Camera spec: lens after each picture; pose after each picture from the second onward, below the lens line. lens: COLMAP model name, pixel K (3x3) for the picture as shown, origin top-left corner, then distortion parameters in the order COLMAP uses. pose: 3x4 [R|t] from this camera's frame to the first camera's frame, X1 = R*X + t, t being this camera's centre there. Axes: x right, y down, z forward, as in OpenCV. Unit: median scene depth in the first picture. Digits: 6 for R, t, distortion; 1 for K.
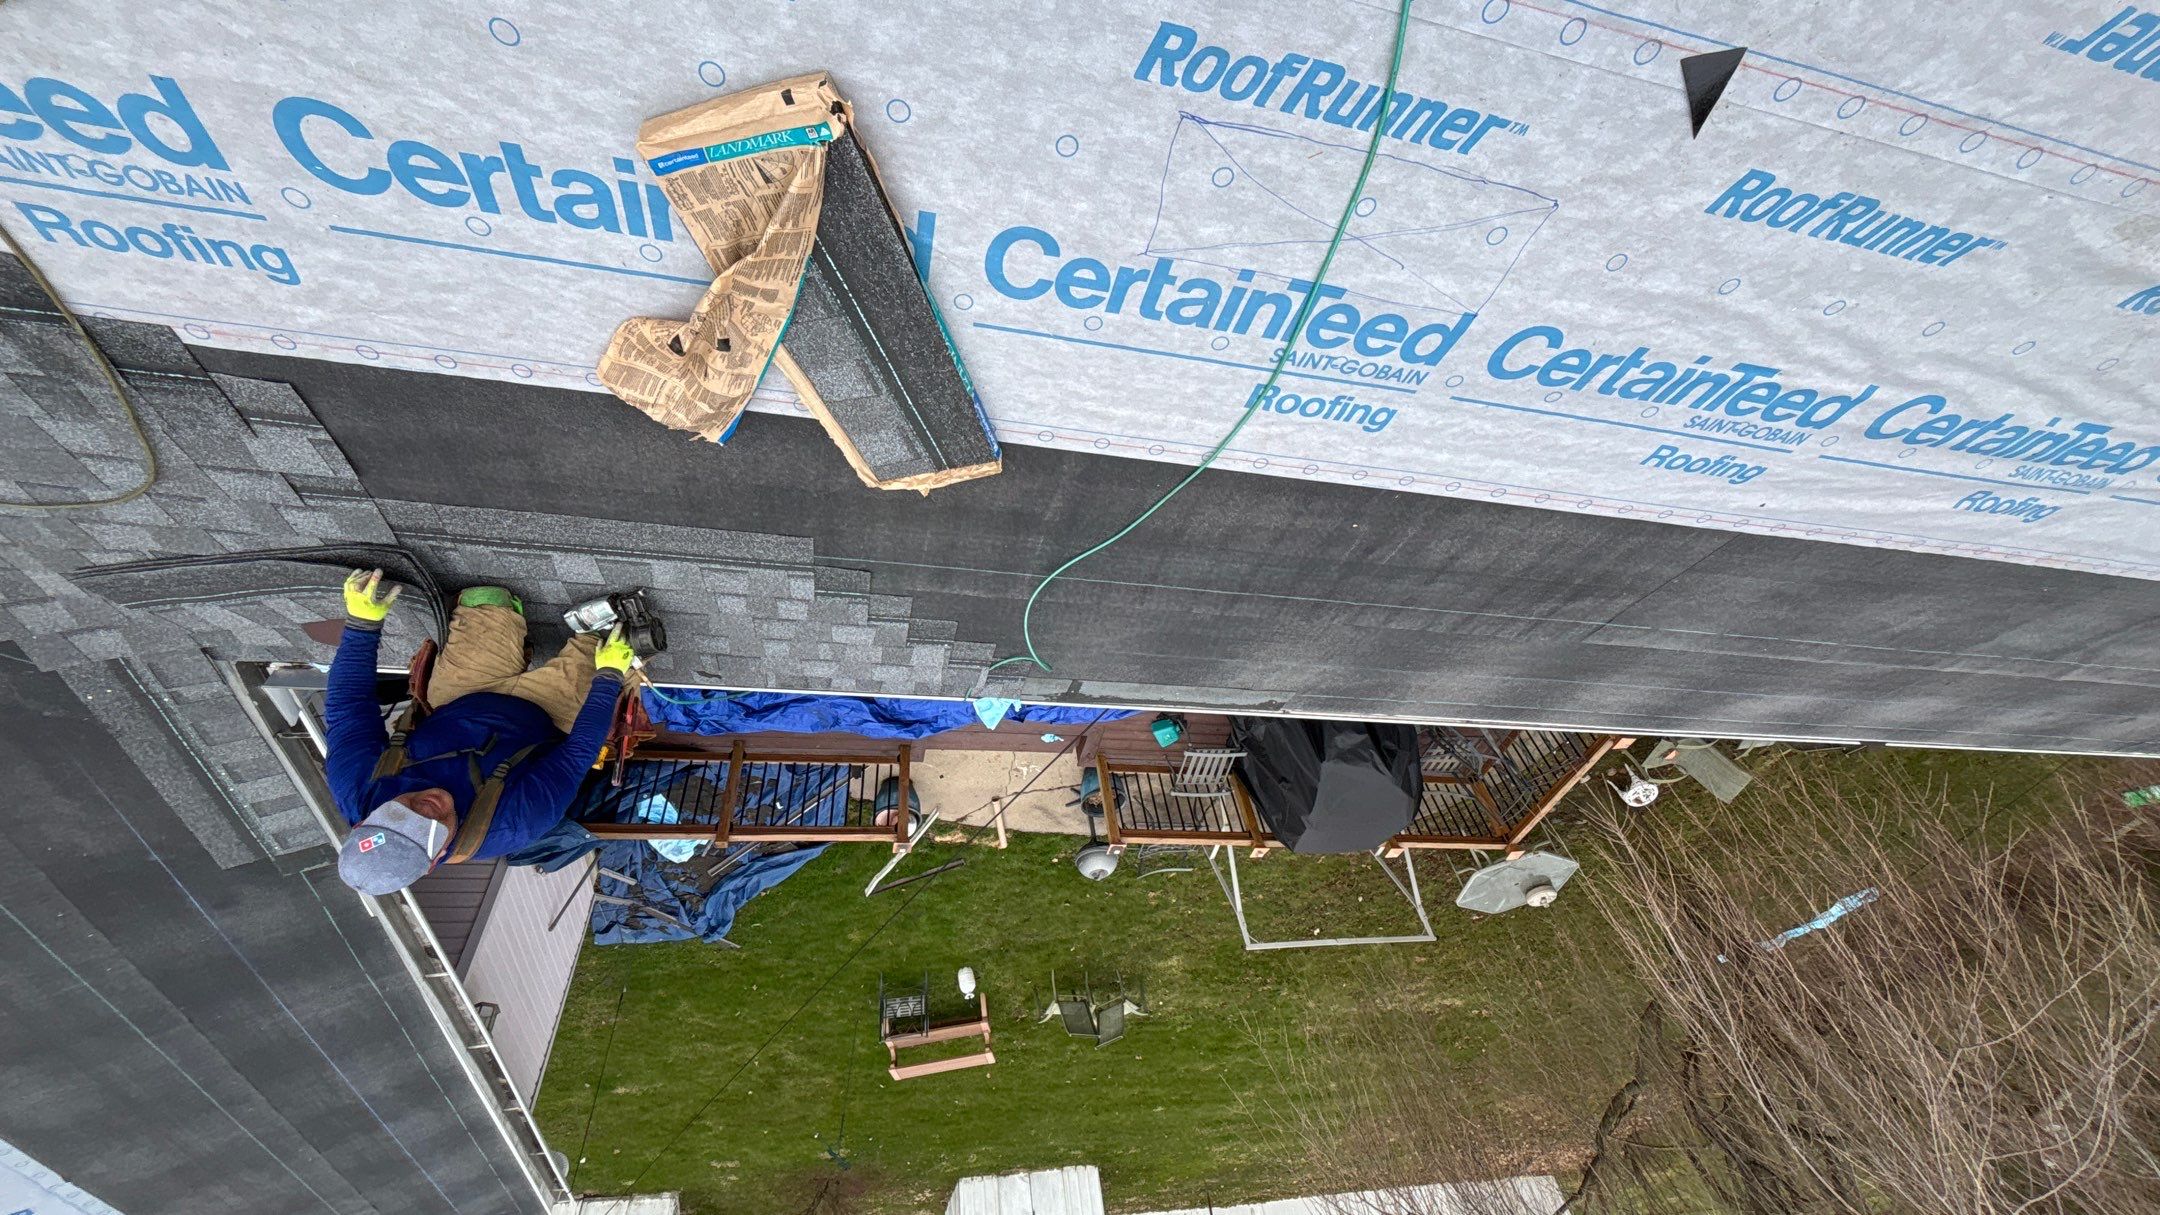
lens RADIAL K [[861.9, 0, 1074.1], [0, 861.9, 595.8], [0, 0, 1]] dist [0.009236, 0.000196]
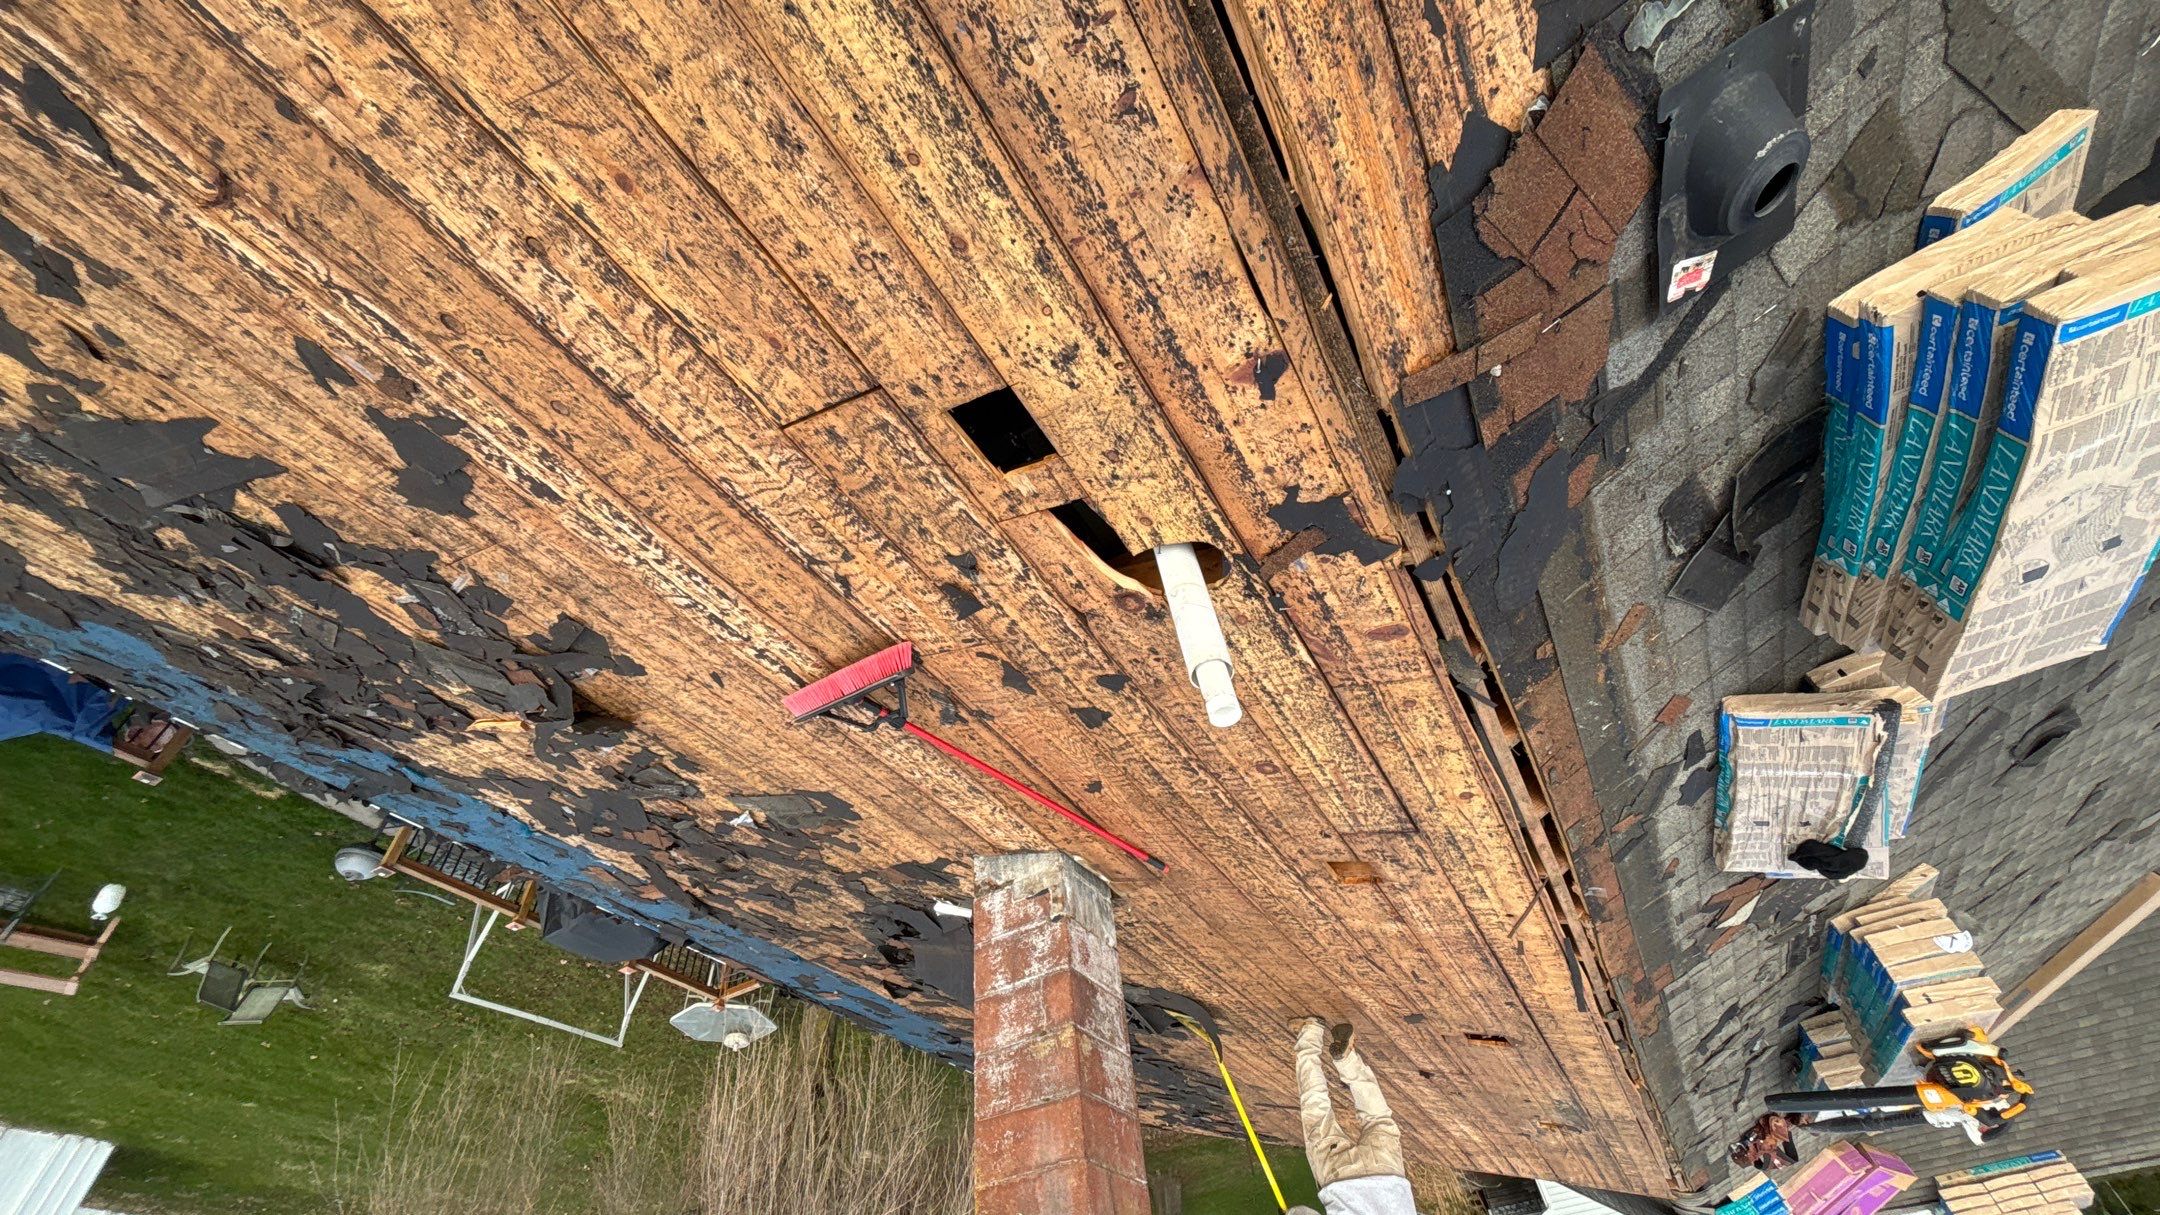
lens RADIAL K [[865.9, 0, 1080.0], [0, 865.9, 607.5], [0, 0, 1]] dist [-0.006053, 0.000239]
pose [[0.682466, 0.569141, 0.458606, -0.024709], [-0.535044, 0.816468, -0.217042, -0.134587], [-0.497964, -0.097251, 0.861727, -0.207209]]
